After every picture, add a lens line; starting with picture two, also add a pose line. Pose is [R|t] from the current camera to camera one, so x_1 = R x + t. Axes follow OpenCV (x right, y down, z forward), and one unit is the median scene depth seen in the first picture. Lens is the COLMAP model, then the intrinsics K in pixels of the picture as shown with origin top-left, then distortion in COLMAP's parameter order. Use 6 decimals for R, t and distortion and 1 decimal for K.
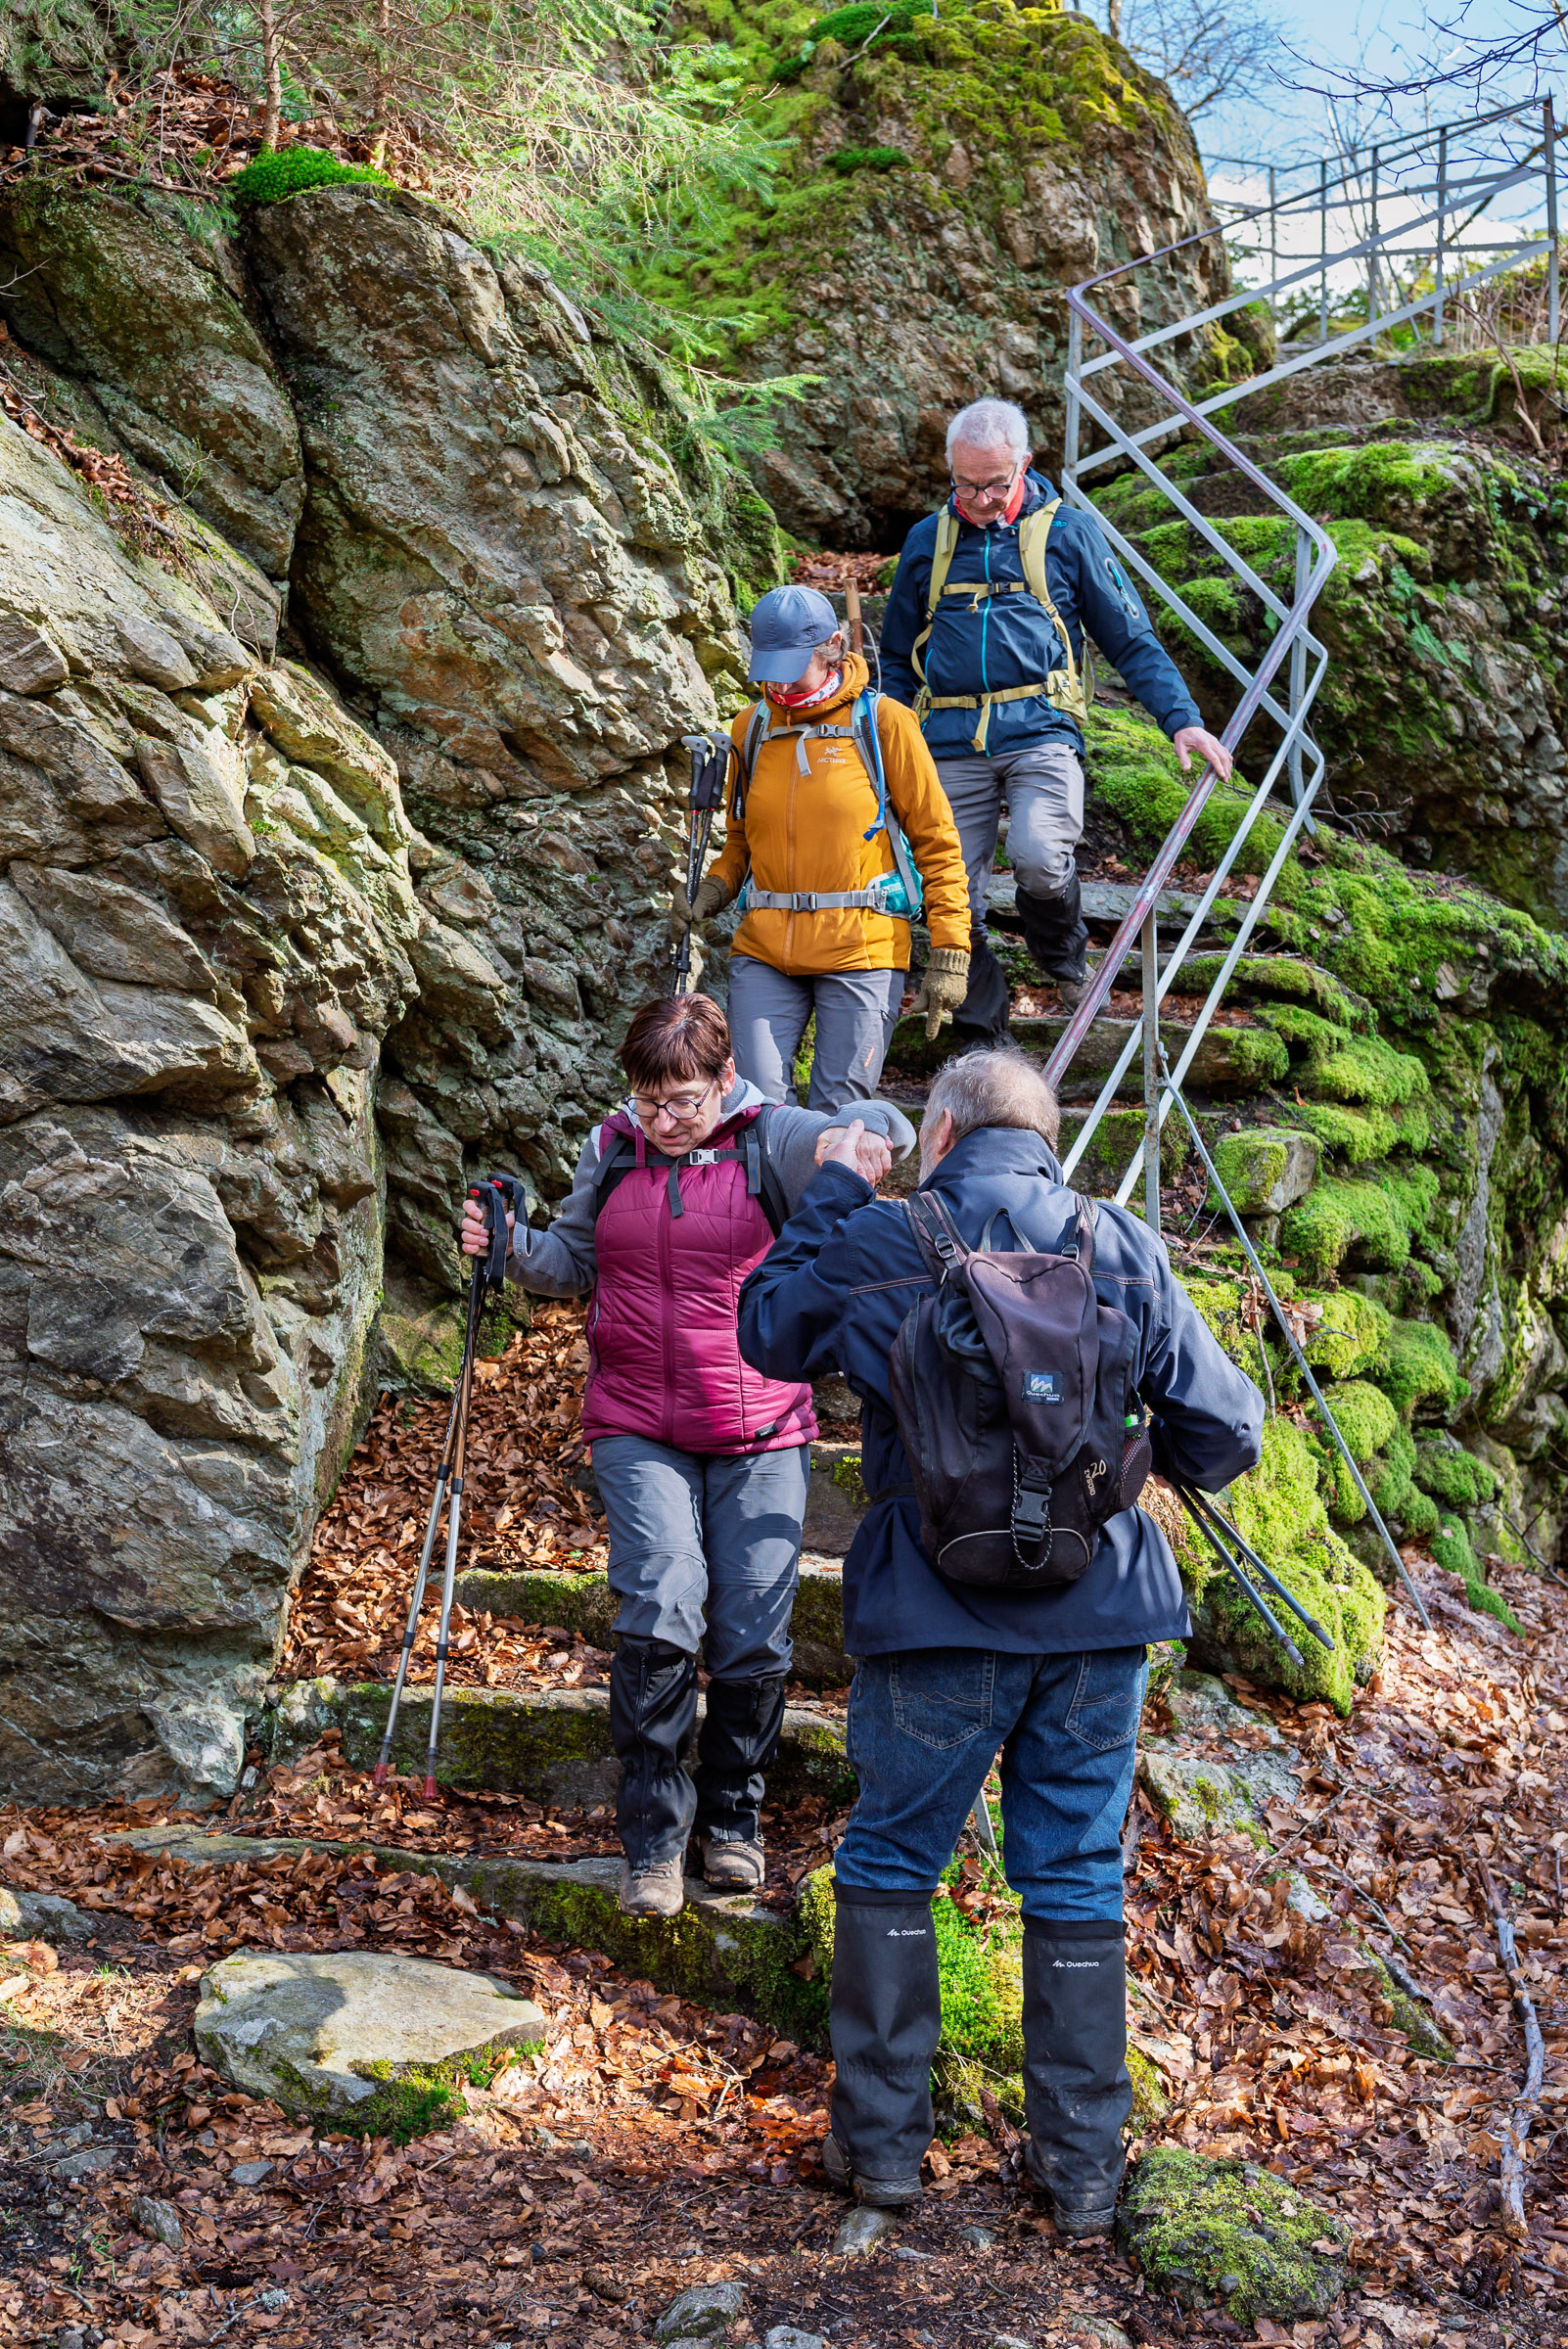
lens RADIAL K [[2712.3, 0, 783.2], [0, 2712.3, 1168.0], [0, 0, 1]] dist [0.006547, 0.000000]
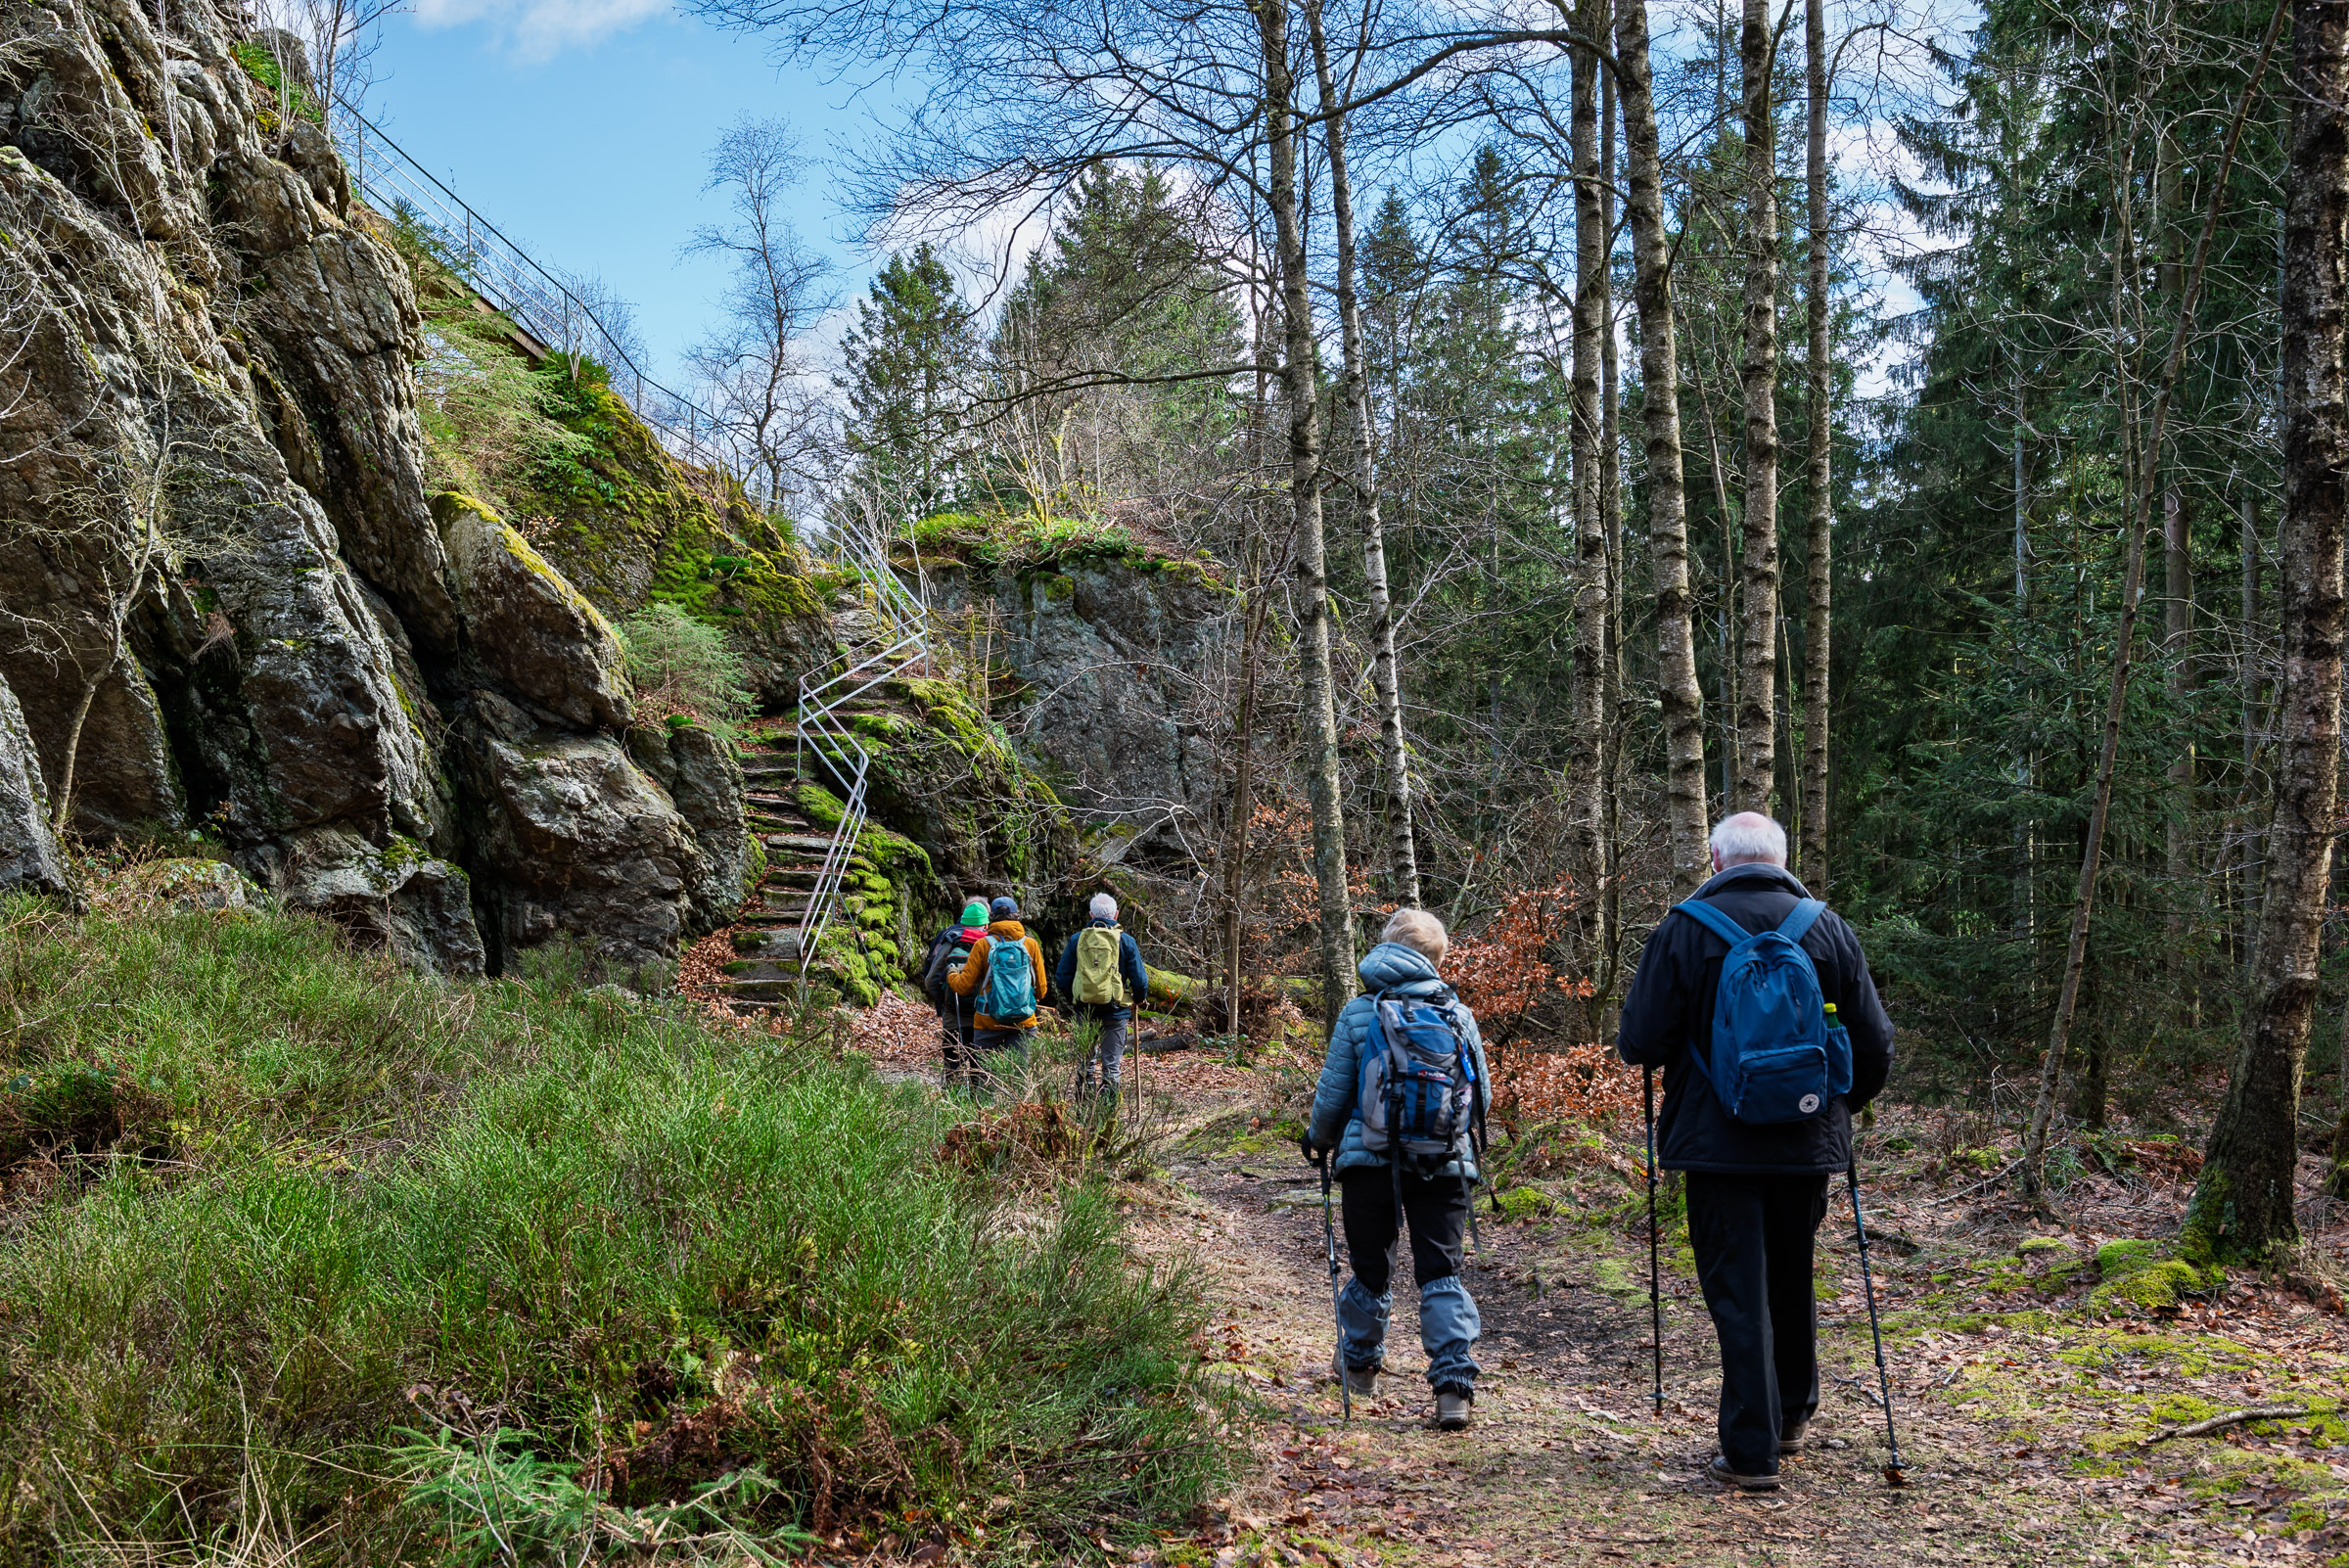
lens RADIAL K [[2712.3, 0, 1174.6], [0, 2712.3, 798.1], [0, 0, 1]] dist [0.006547, 0.000000]
pose [[0.950931, 0.002010, 0.309396, -0.883689], [0.010854, 0.999147, -0.039852, 0.009645], [-0.309212, 0.041254, 0.950098, -4.291804]]
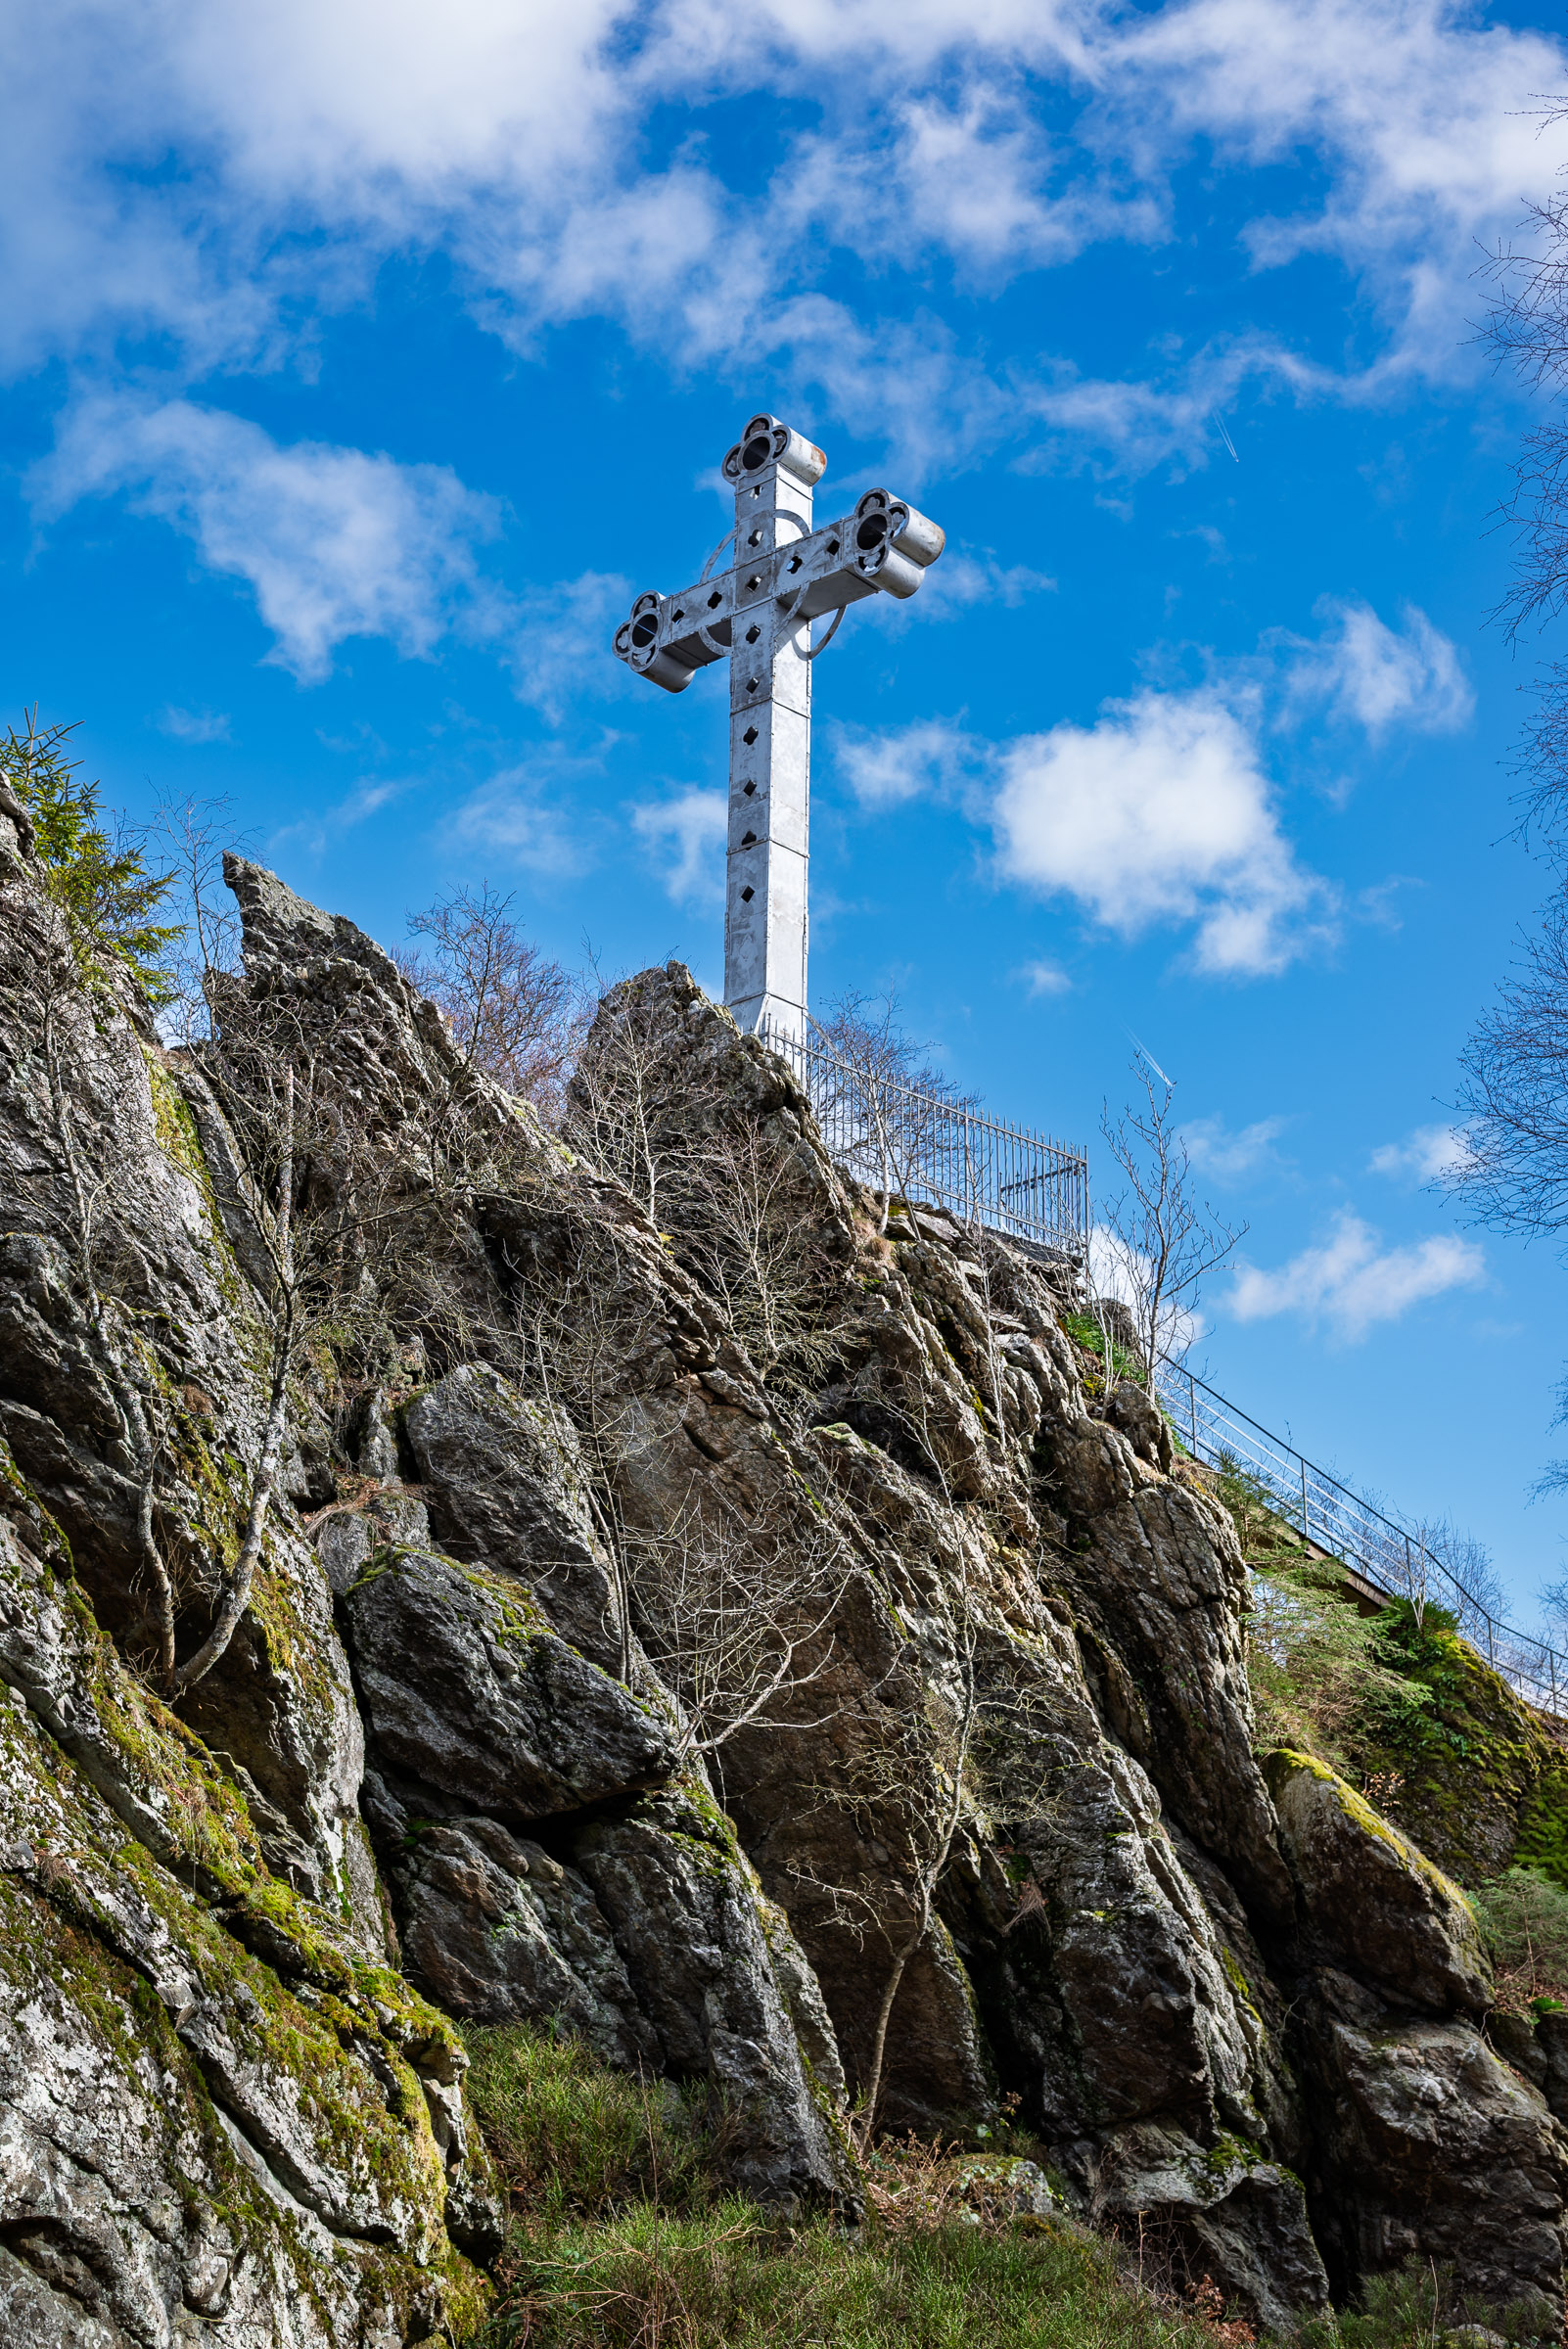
lens RADIAL K [[2712.3, 0, 775.1], [0, 2712.3, 1168.2], [0, 0, 1]] dist [0.006547, 0.000000]
pose [[0.988598, -0.022435, -0.148898, -0.754758], [-0.031809, 0.935409, -0.352134, -0.018009], [0.147181, 0.352855, 0.924030, -4.030937]]
